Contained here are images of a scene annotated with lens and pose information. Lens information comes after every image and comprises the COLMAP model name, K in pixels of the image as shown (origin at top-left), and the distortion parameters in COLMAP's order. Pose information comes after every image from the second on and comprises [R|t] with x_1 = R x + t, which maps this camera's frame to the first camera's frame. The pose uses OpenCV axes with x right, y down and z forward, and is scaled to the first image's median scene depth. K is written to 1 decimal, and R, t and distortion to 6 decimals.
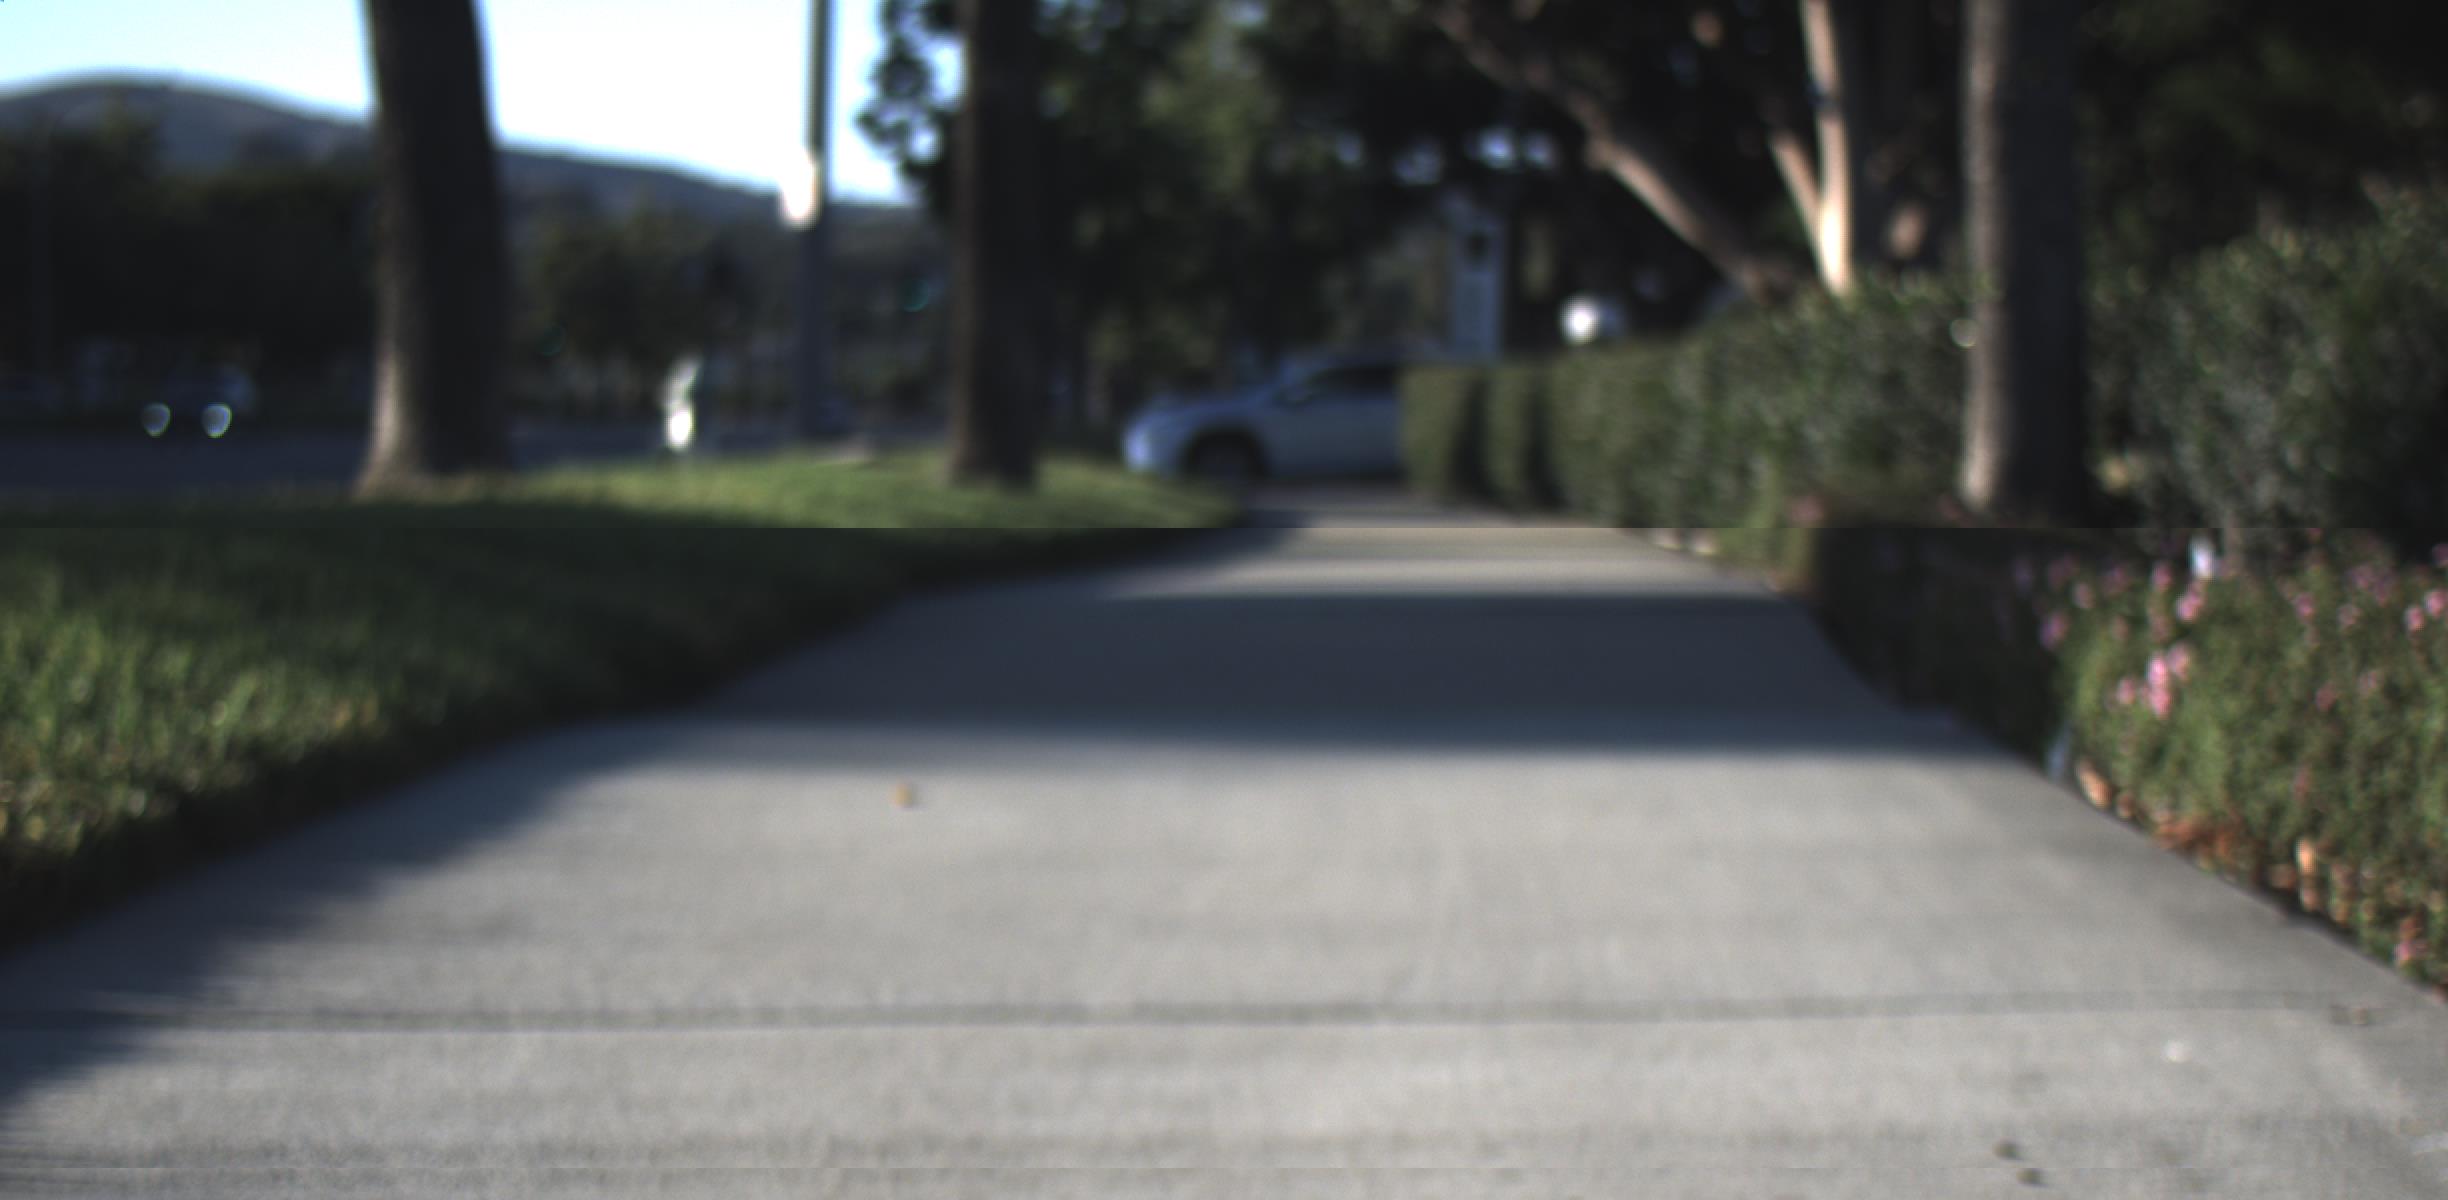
lens RADIAL K [[4982.5, 0, 1232.5], [0, 4982.5, 743.7], [0, 0, 1]] dist [0.016483, 0.550735]
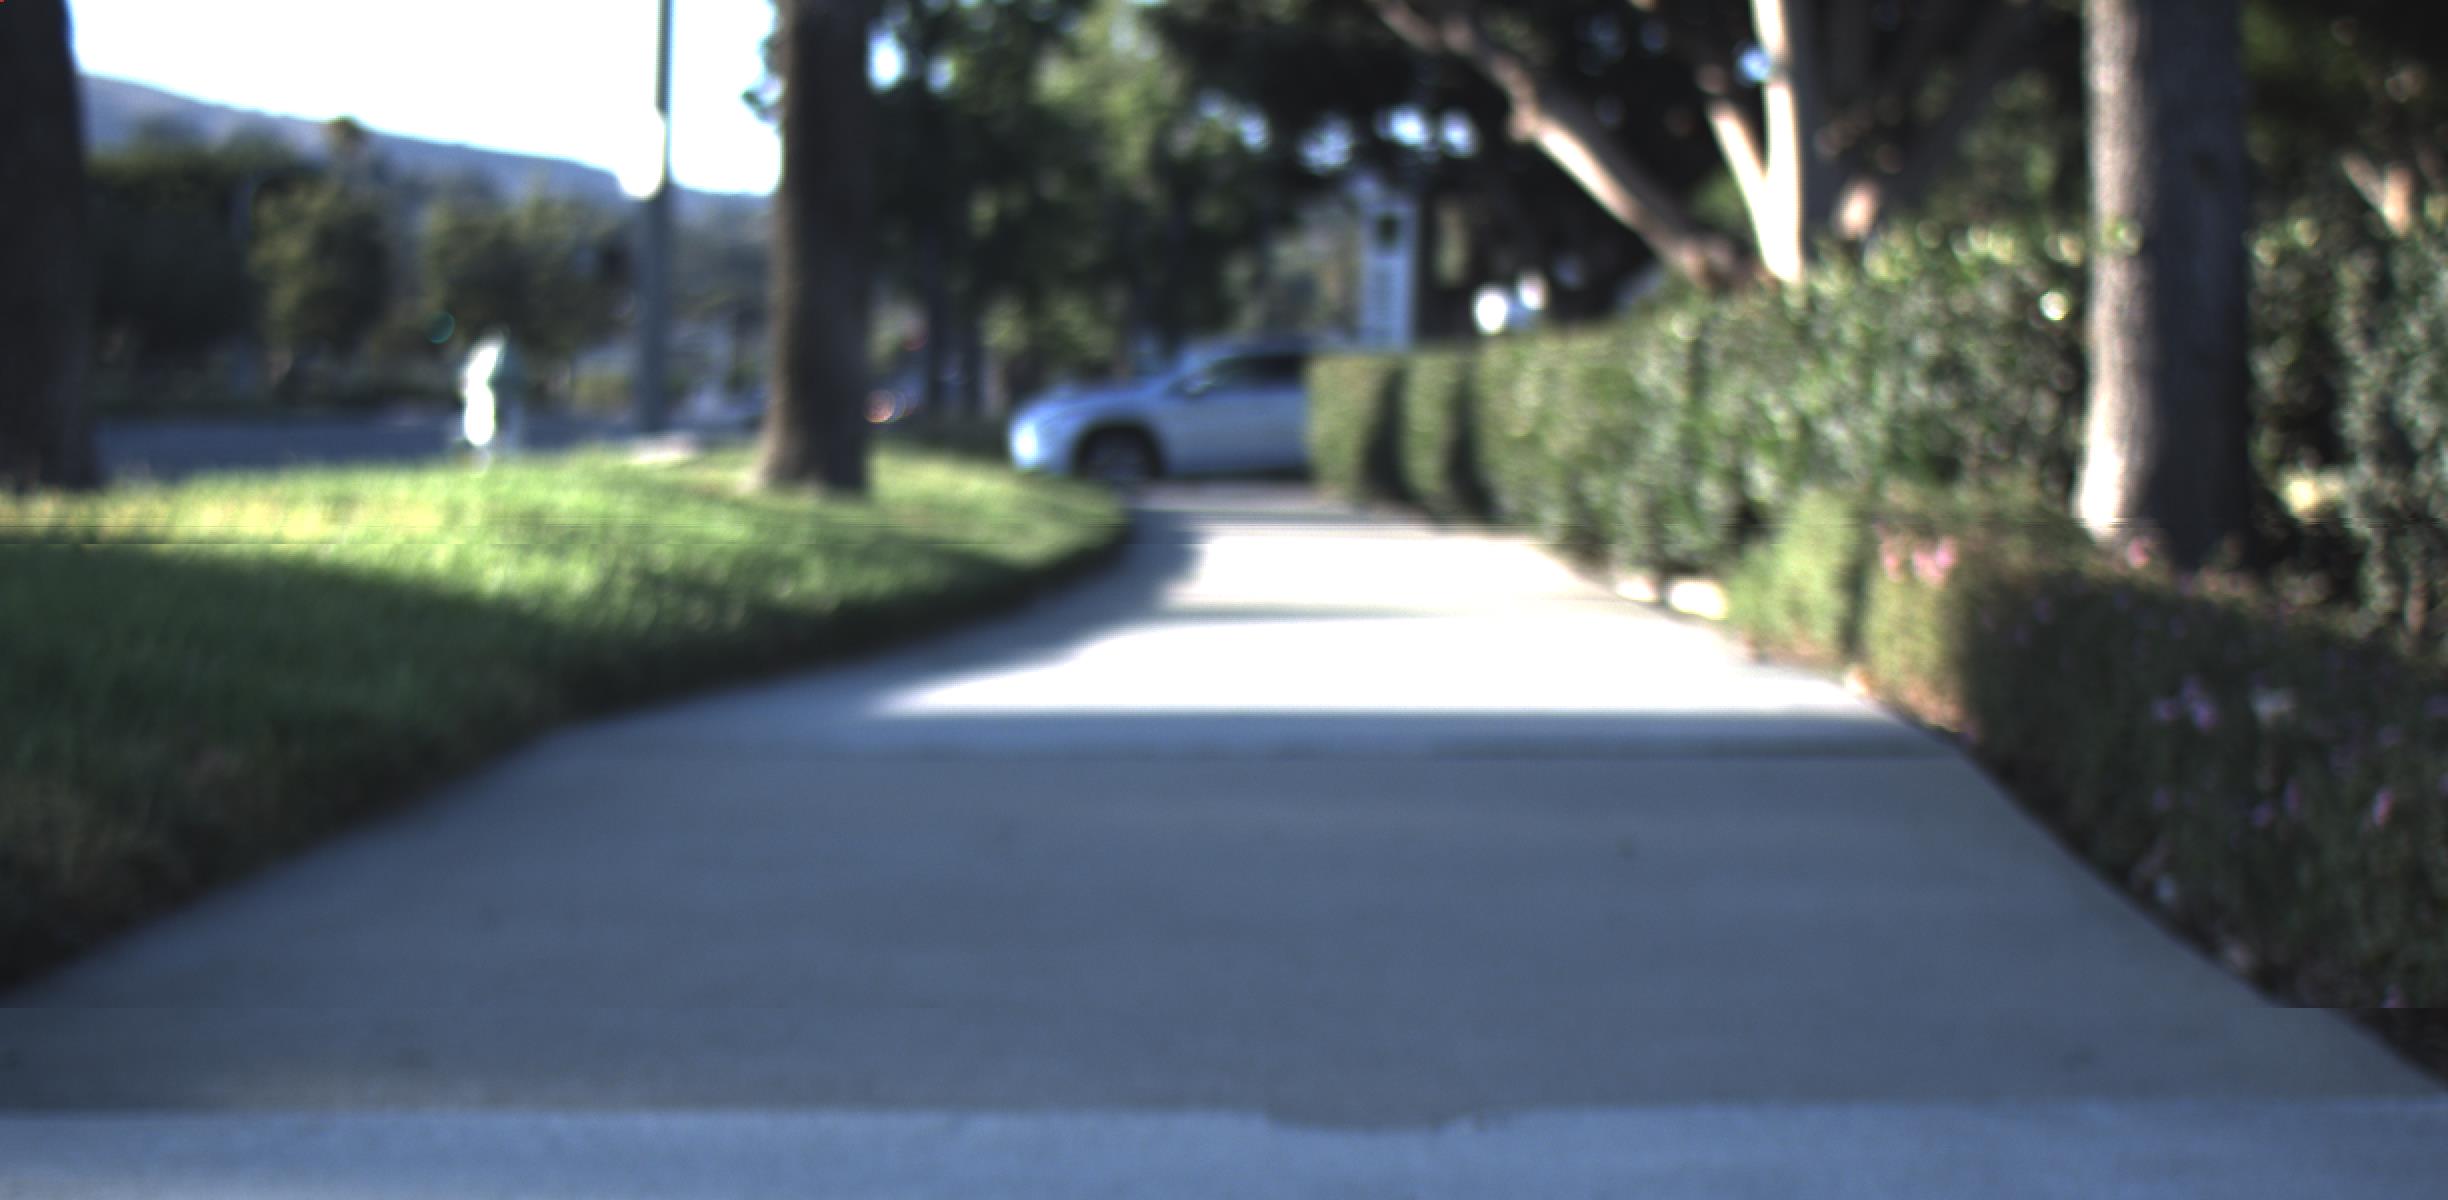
lens RADIAL K [[4982.5, 0, 1232.5], [0, 4982.5, 743.7], [0, 0, 1]] dist [0.016483, 0.550735]
pose [[0.999803, 0.003218, 0.019605, 0.001438], [-0.003250, 0.999993, 0.001589, -0.003775], [-0.019600, -0.001652, 0.999807, 0.055998]]
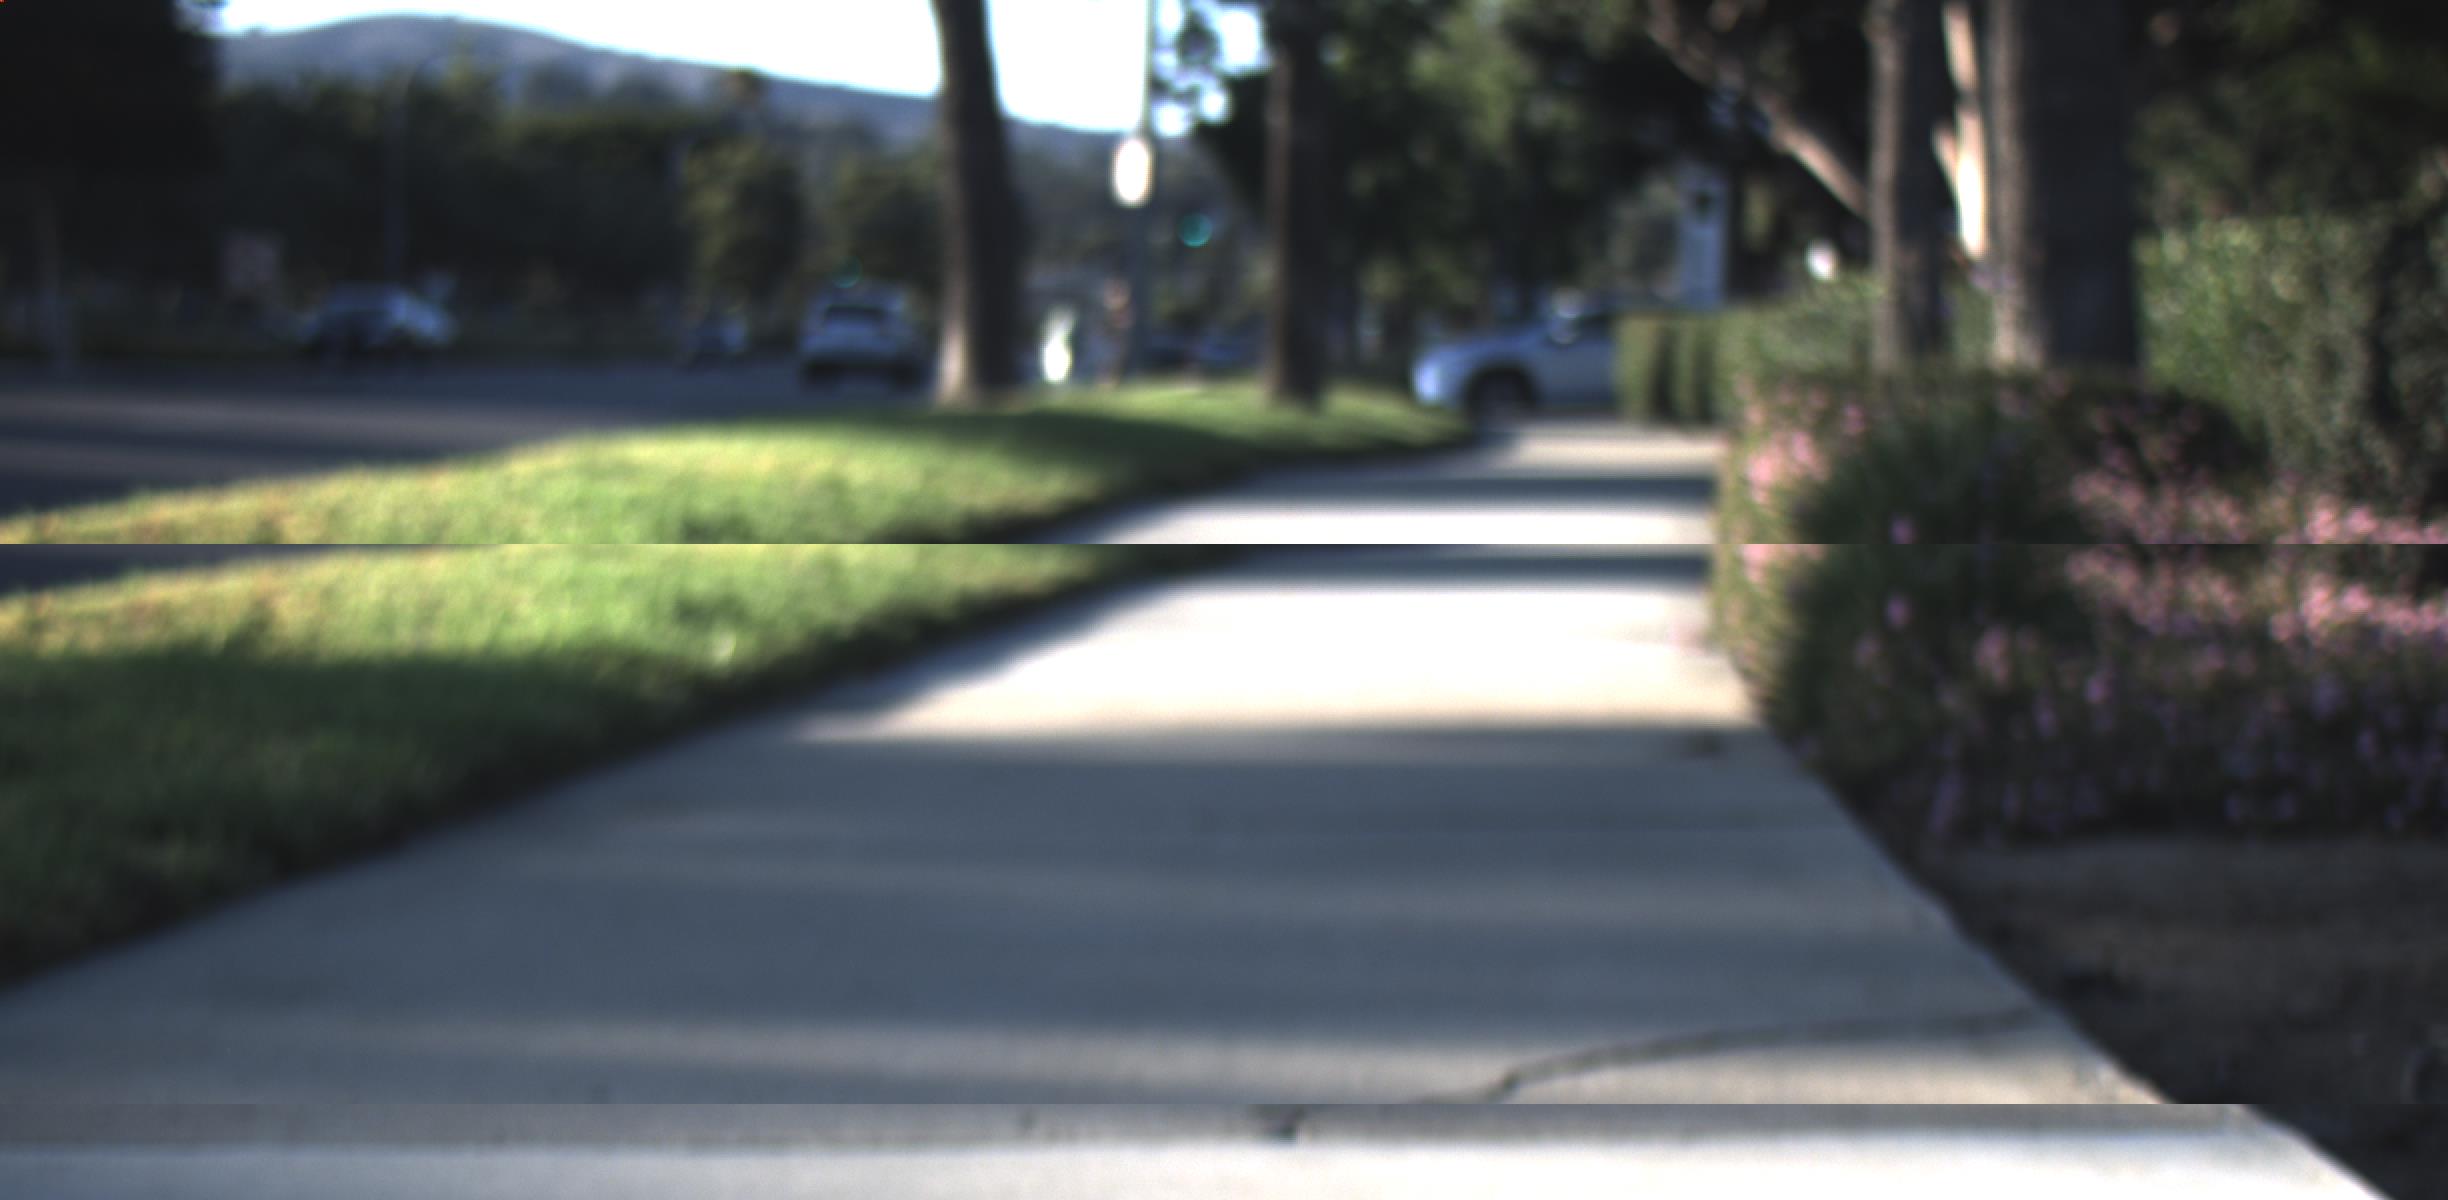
lens RADIAL K [[4982.5, 0, 1232.5], [0, 4982.5, 743.7], [0, 0, 1]] dist [0.016483, 0.550735]
pose [[0.998513, 0.007318, -0.054026, 0.004372], [-0.006555, 0.999876, 0.014299, 0.008469], [0.054124, -0.013924, 0.998437, -0.150186]]
